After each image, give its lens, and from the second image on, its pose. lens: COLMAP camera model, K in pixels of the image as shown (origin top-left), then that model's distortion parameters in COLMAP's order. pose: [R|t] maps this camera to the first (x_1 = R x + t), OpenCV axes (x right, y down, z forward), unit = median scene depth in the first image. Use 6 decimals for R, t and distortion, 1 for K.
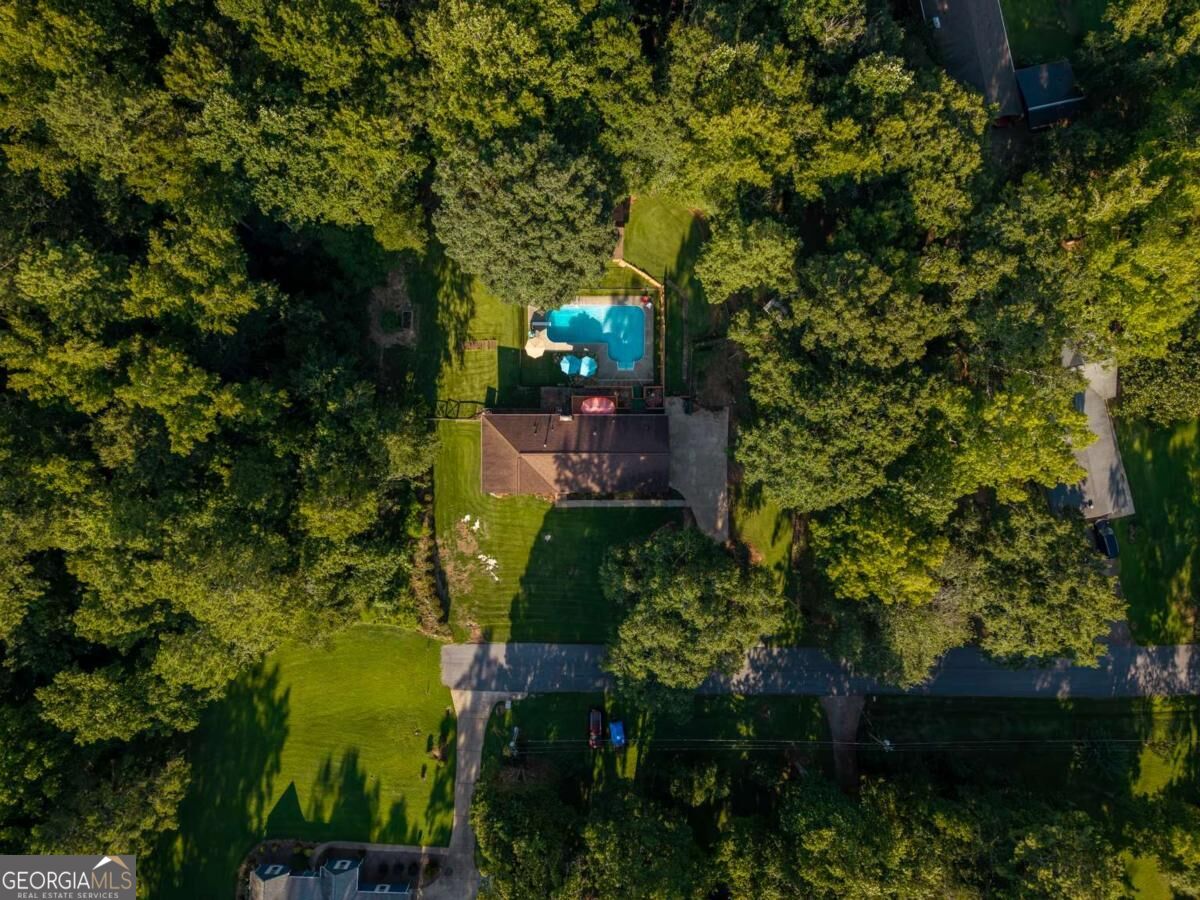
lens RADIAL K [[829.6, 0, 599.1], [0, 829.6, 451.6], [0, 0, 1]] dist [0.097707, 0.000880]
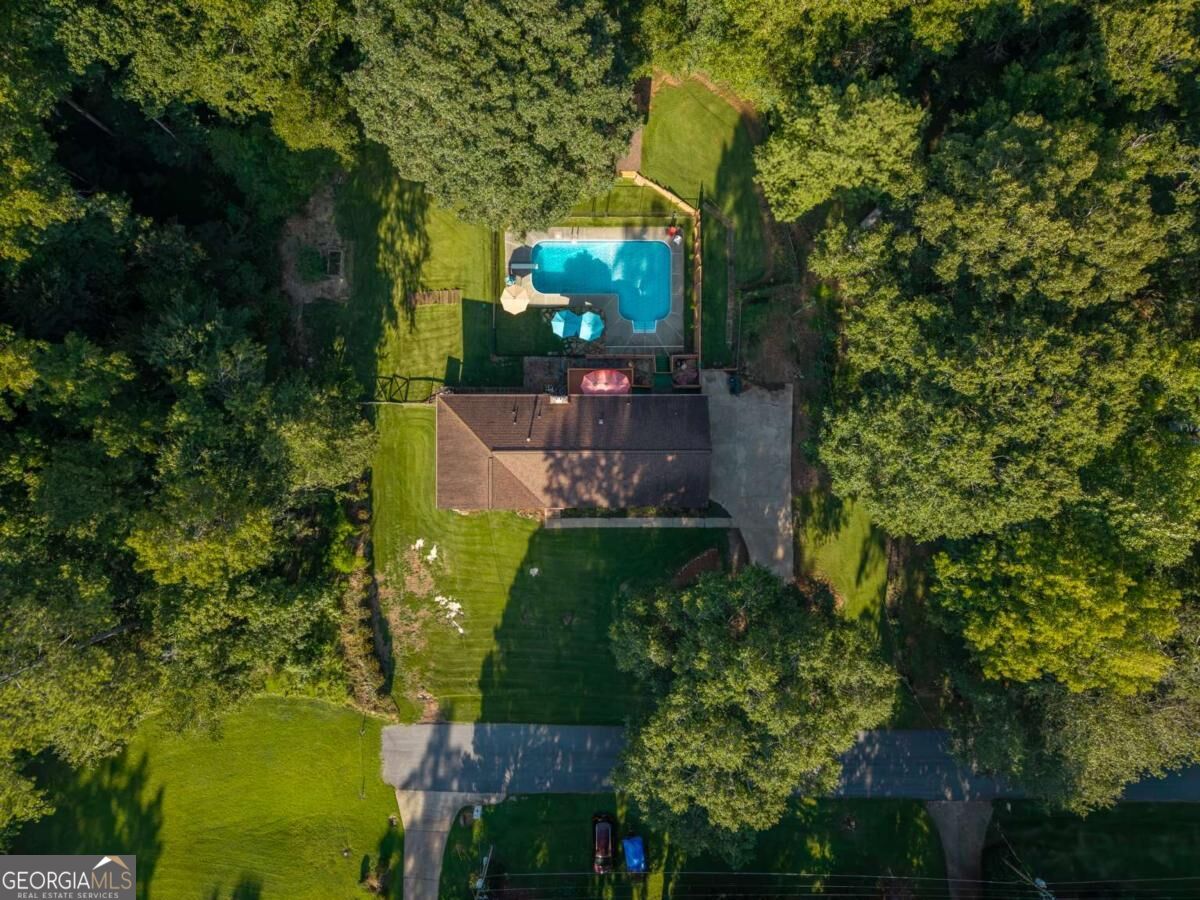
lens RADIAL K [[833.9, 0, 598.6], [0, 833.9, 455.2], [0, 0, 1]] dist [0.079046, -0.001018]
pose [[0.999994, -0.002150, -0.002715, -0.005253], [0.002153, 0.999997, 0.001045, 0.004956], [0.002712, -0.001051, 0.999996, 0.307238]]
